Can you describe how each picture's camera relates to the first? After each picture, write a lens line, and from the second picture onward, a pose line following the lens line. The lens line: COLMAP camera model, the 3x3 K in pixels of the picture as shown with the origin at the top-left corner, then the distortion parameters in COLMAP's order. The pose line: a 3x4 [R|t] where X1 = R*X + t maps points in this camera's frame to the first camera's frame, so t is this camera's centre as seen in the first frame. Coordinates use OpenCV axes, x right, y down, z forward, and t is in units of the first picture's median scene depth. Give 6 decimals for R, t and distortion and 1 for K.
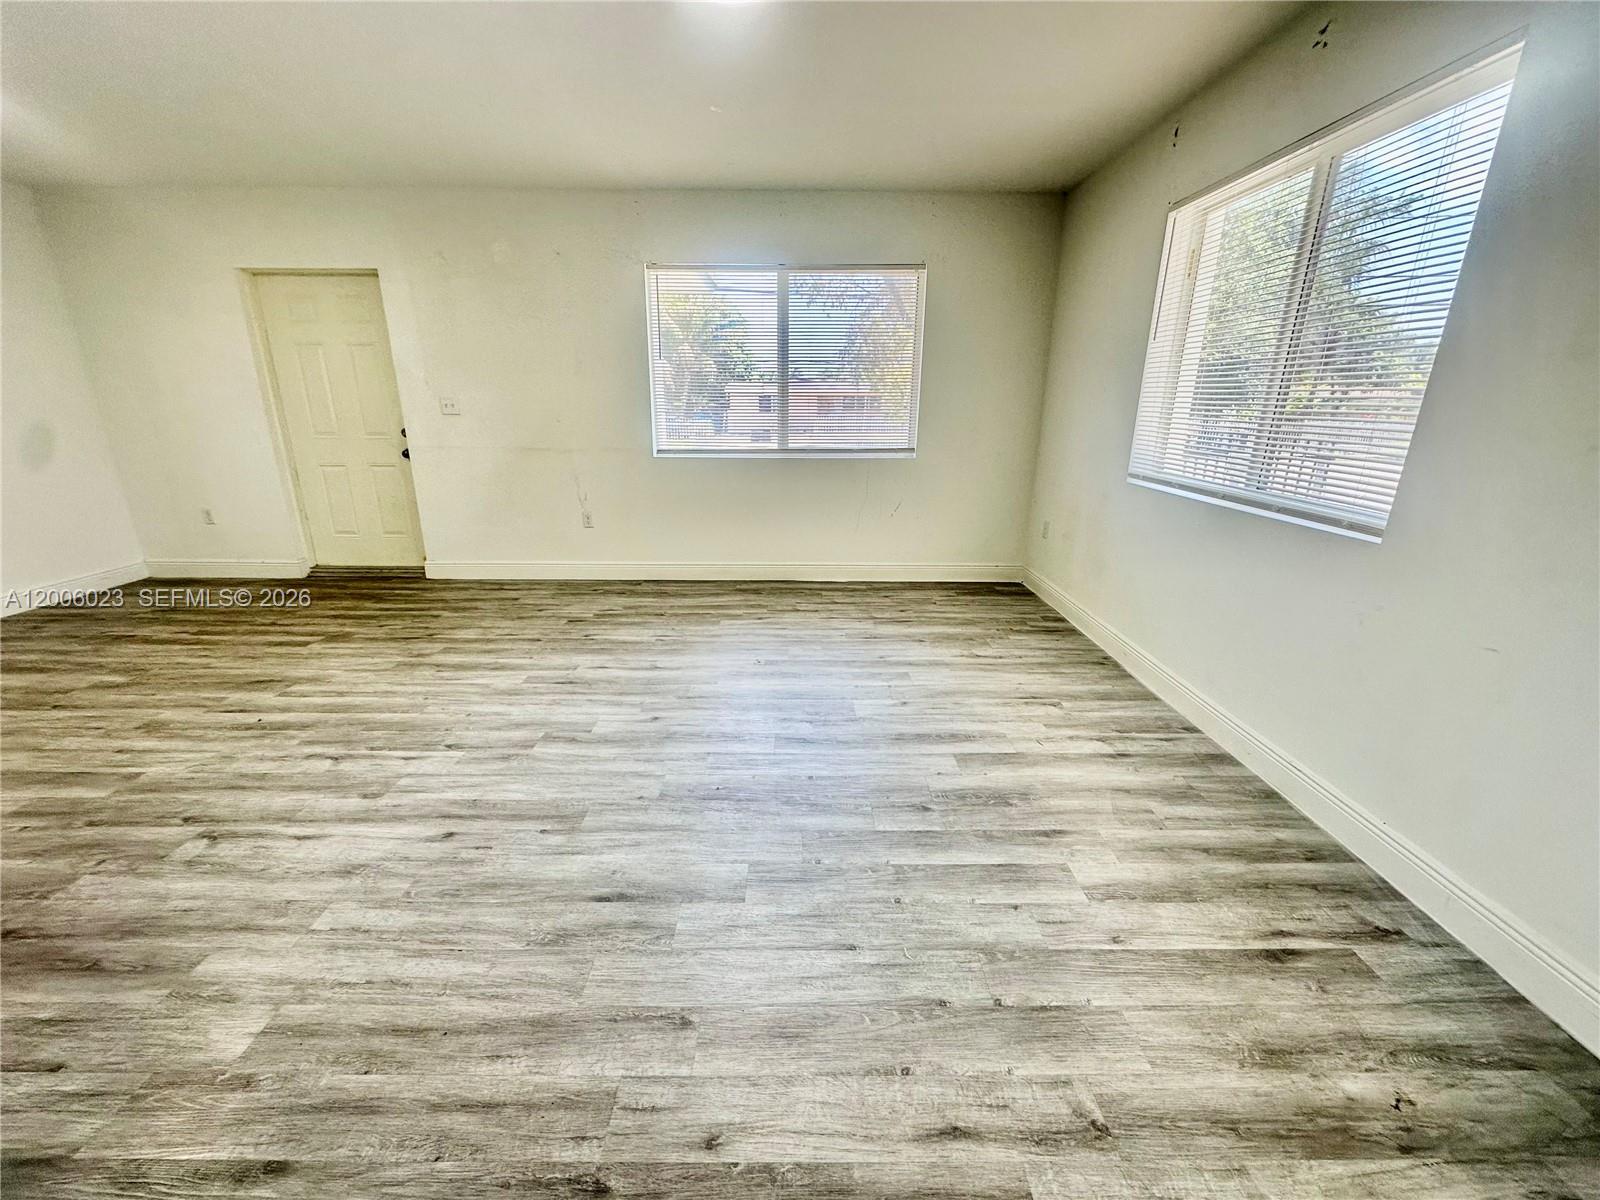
lens RADIAL K [[640.0, 0, 802.9], [0, 640.0, 598.3], [0, 0, 1]] dist [-0.002259, 0.000153]
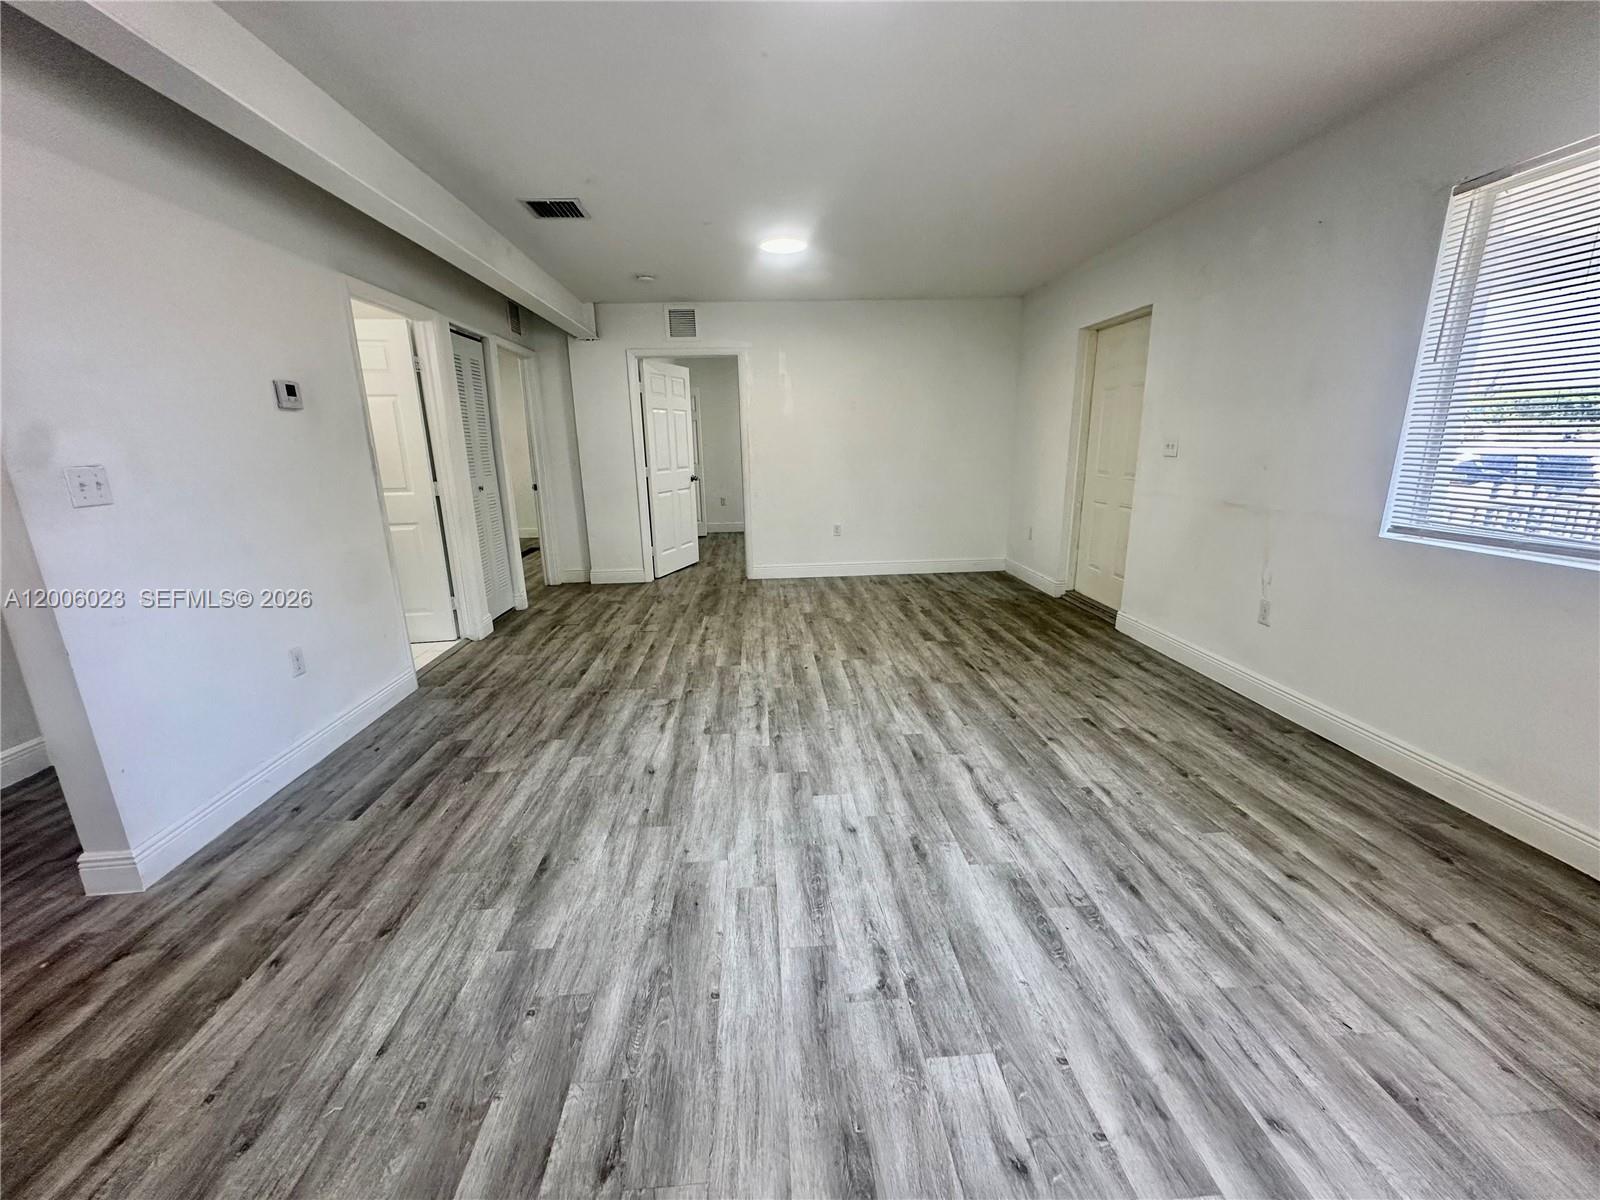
lens RADIAL K [[640.0, 0, 802.9], [0, 640.0, 598.3], [0, 0, 1]] dist [-0.002259, 0.000153]
pose [[0.057869, 0.232575, -0.970855, 0.419454], [-0.276530, 0.938167, 0.208261, -0.208213], [0.959261, 0.256419, 0.118604, 0.643299]]
